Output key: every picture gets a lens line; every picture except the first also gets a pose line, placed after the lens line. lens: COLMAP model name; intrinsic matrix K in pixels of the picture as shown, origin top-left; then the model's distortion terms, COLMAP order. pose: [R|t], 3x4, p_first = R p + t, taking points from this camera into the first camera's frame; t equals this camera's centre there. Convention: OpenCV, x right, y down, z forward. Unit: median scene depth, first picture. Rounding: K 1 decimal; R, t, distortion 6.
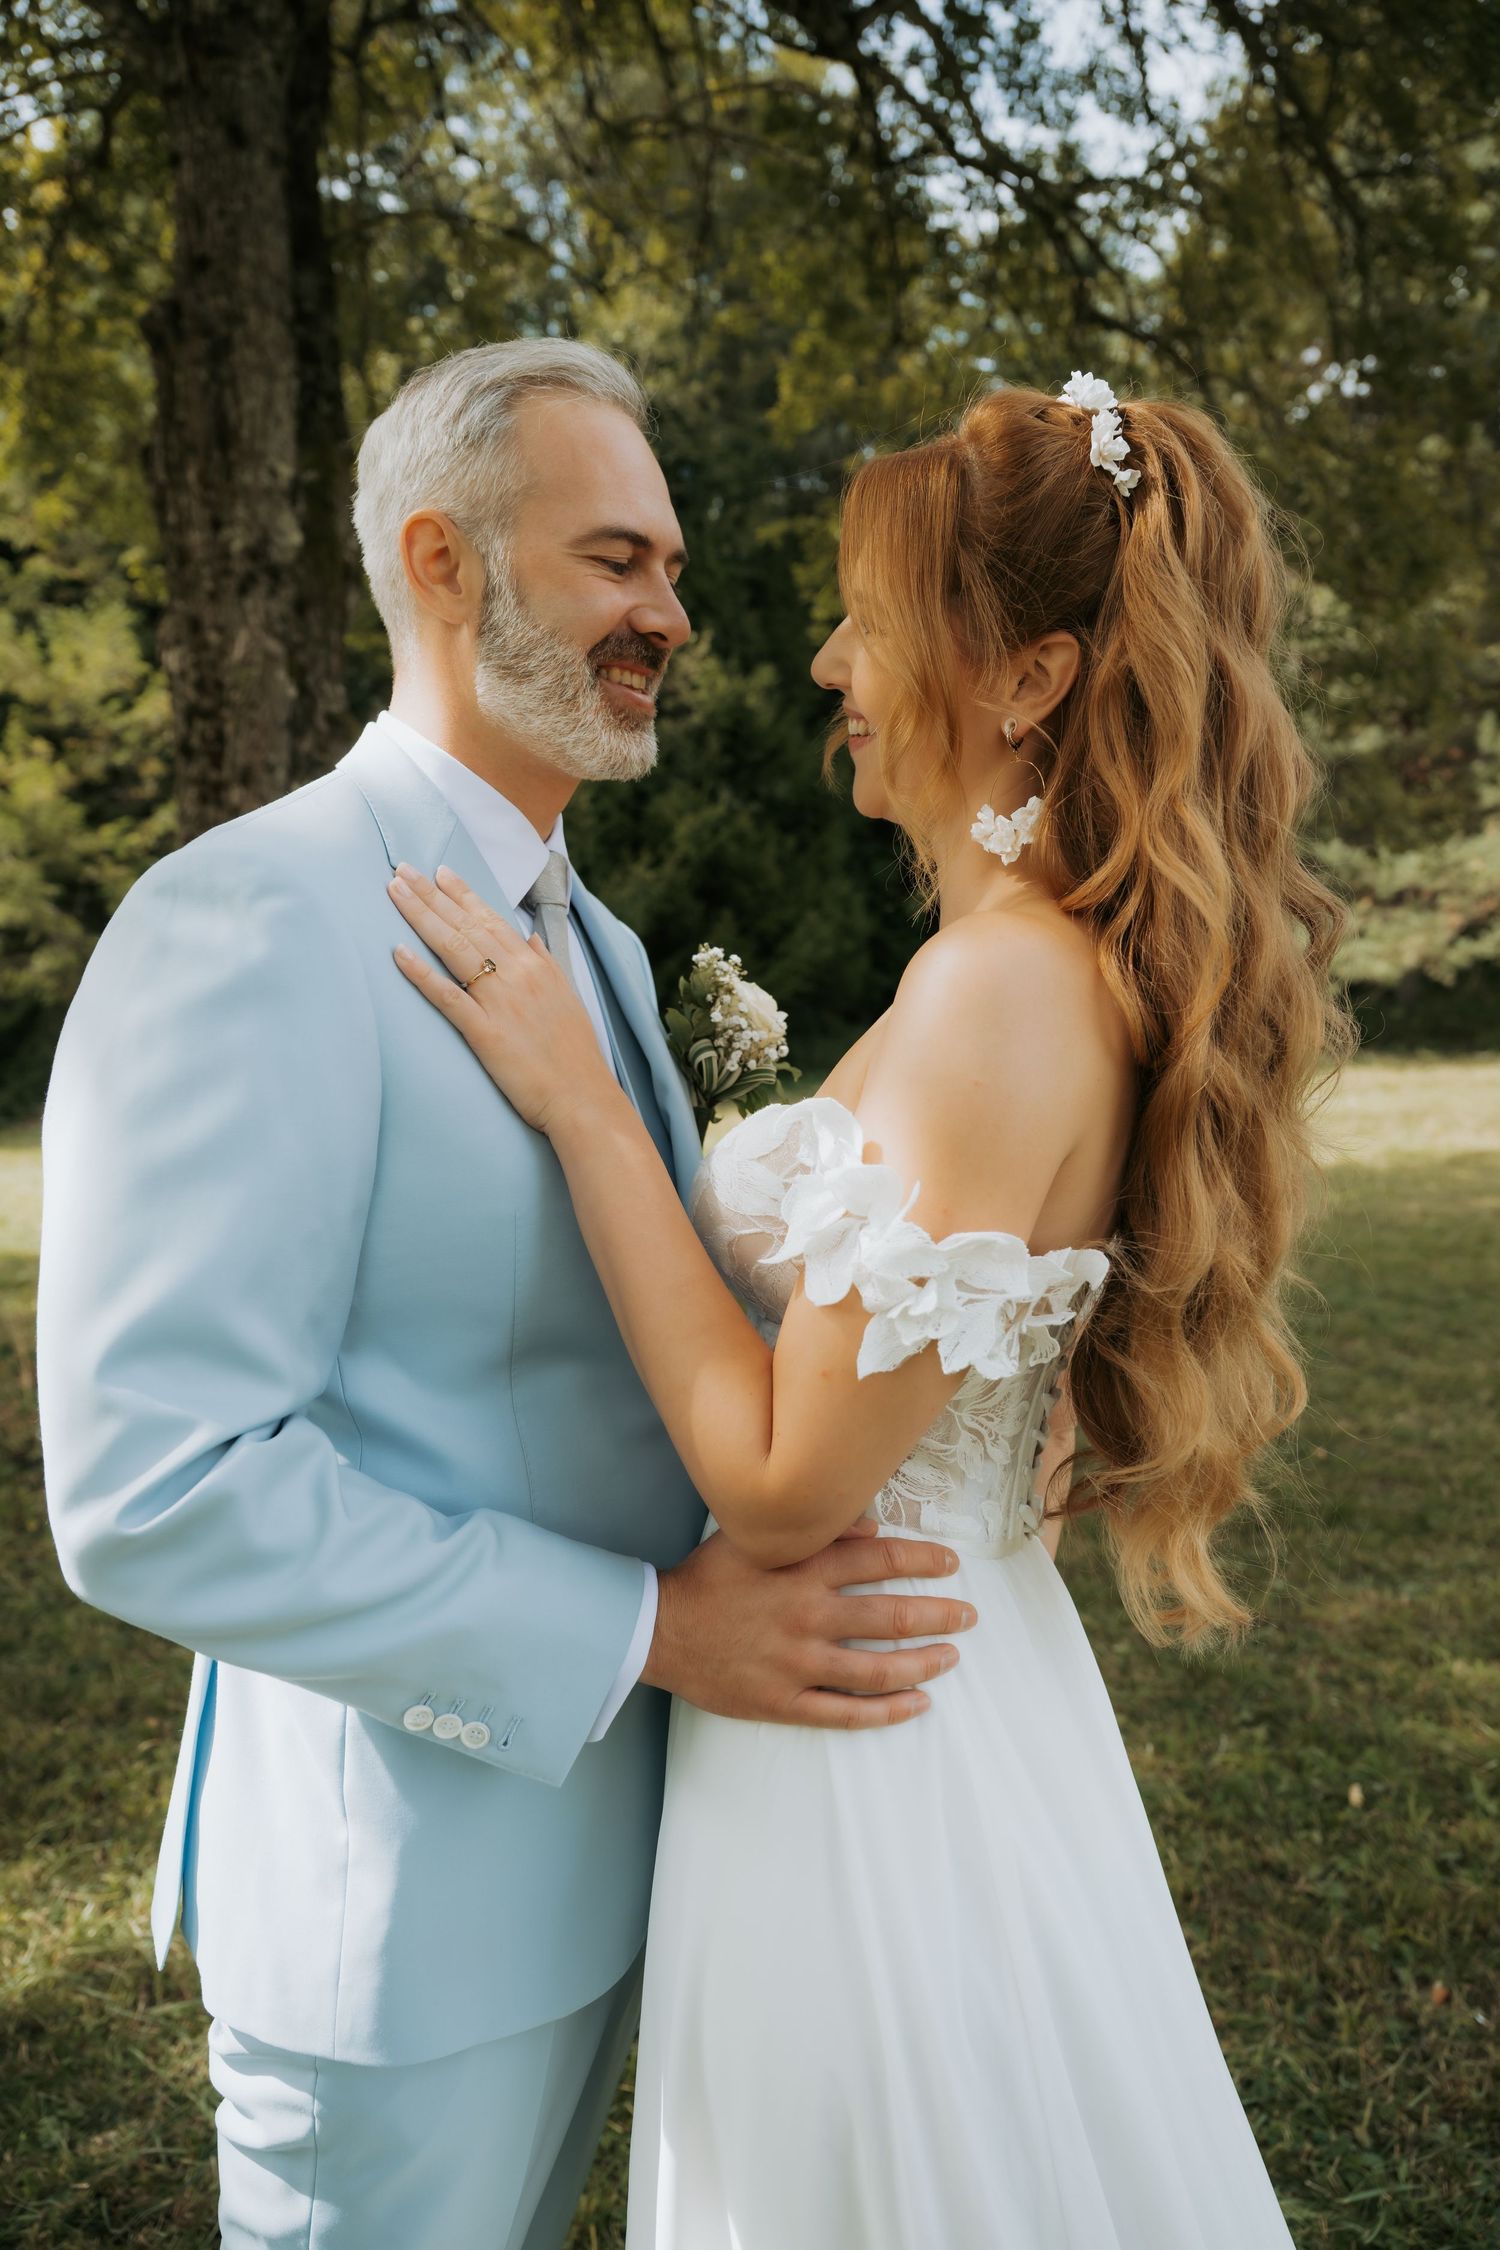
lens RADIAL K [[1516.8, 0, 750.0], [0, 1516.8, 1125.0], [0, 0, 1]] dist [0.004589, 0.001186]
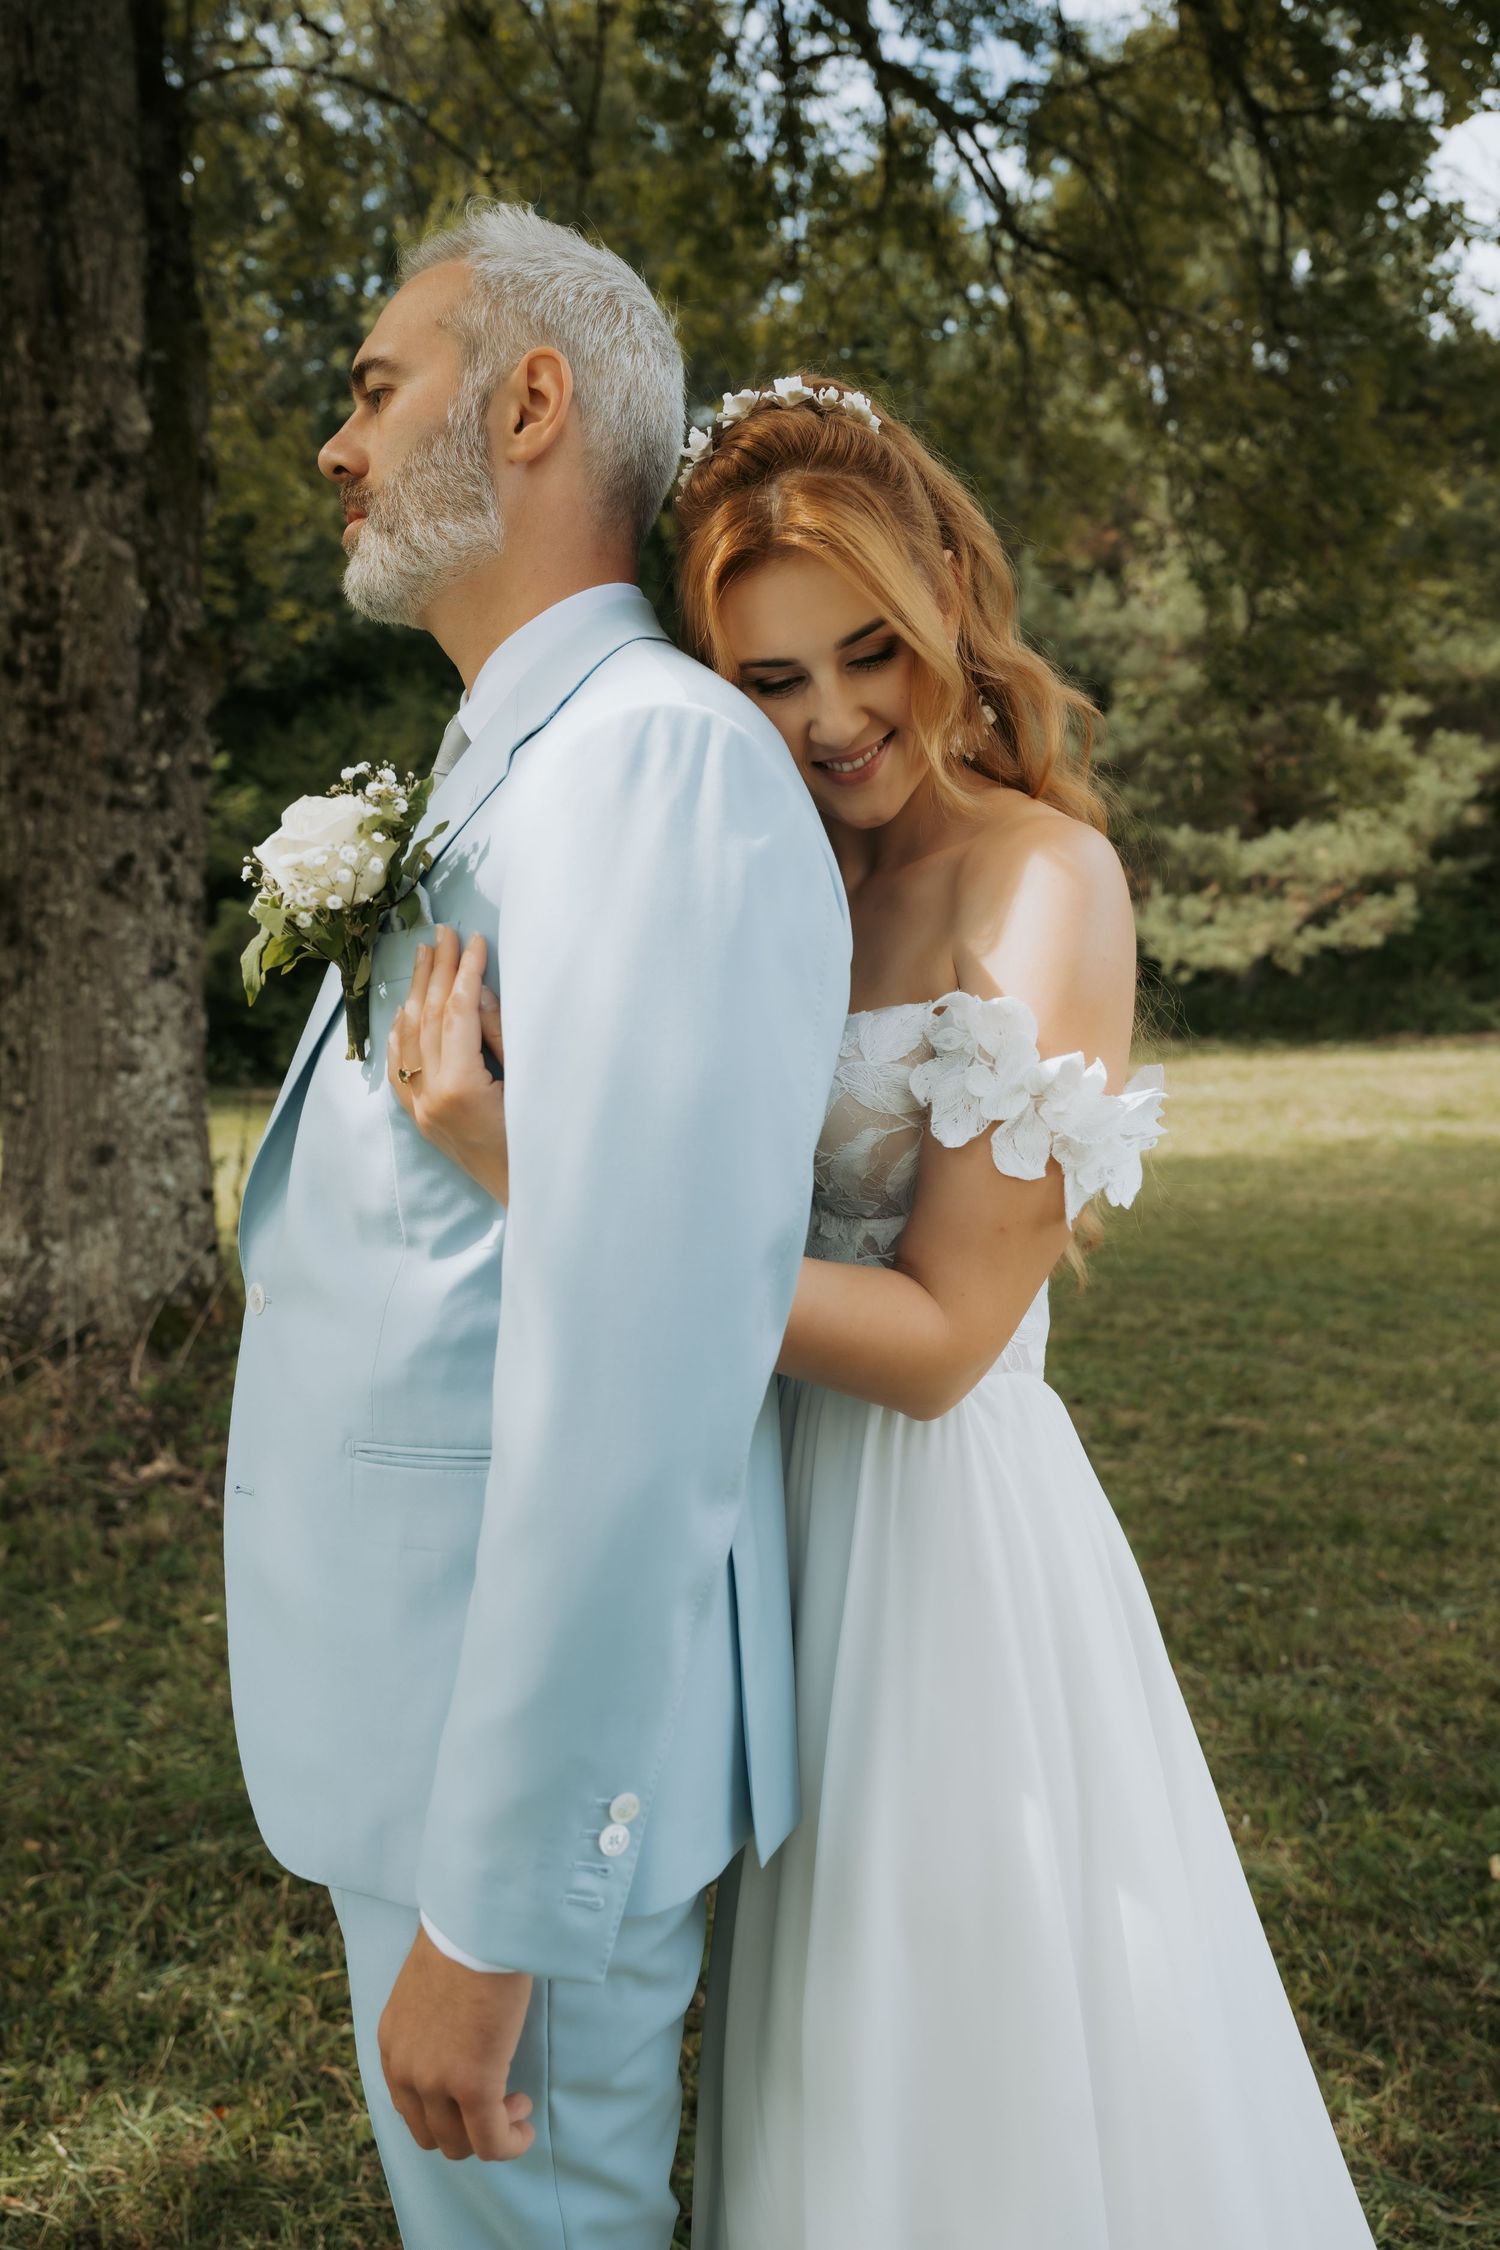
lens RADIAL K [[1565.9, 0, 739.8], [0, 1565.9, 1128.0], [0, 0, 1]] dist [-0.000137, -0.000019]
pose [[0.993592, -0.002485, 0.113002, -0.066520], [0.001703, 0.999974, 0.007014, 0.005282], [-0.113017, -0.006777, 0.993570, 0.080597]]
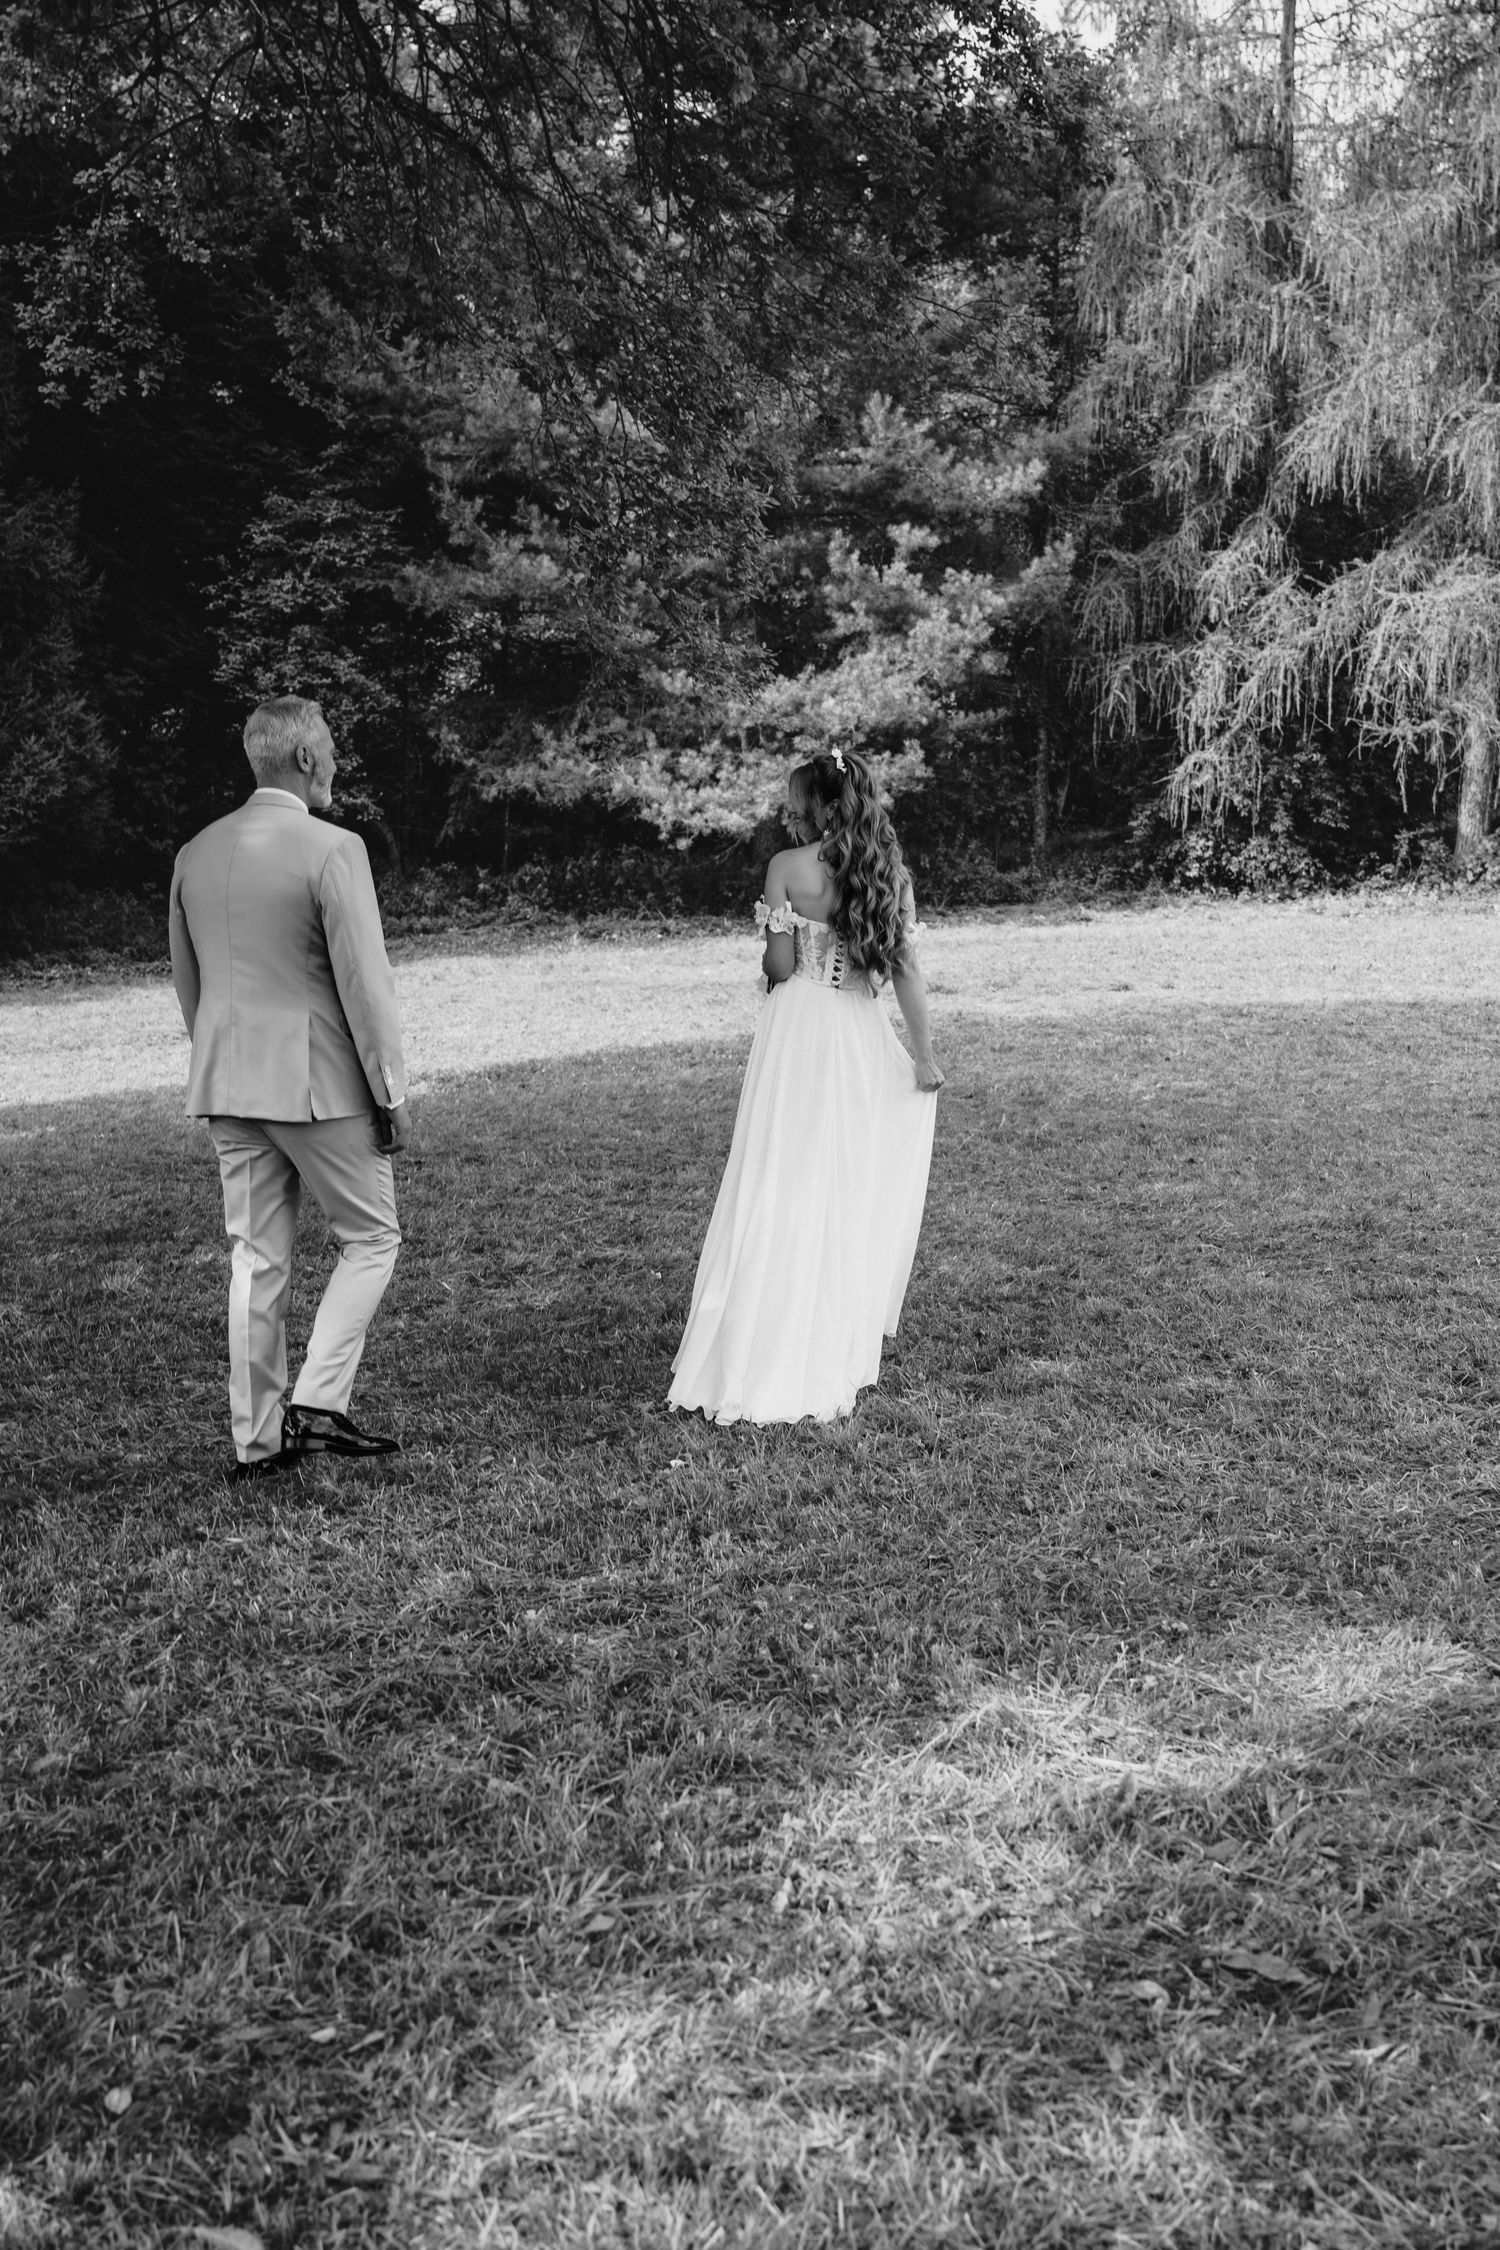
lens RADIAL K [[2019.5, 0, 764.0], [0, 2019.5, 1125.4], [0, 0, 1]] dist [0.006184, 0.008655]
pose [[0.921369, -0.051315, 0.385286, -0.086371], [0.032605, 0.997957, 0.054943, 0.033460], [-0.387318, -0.038061, 0.921160, -0.295817]]
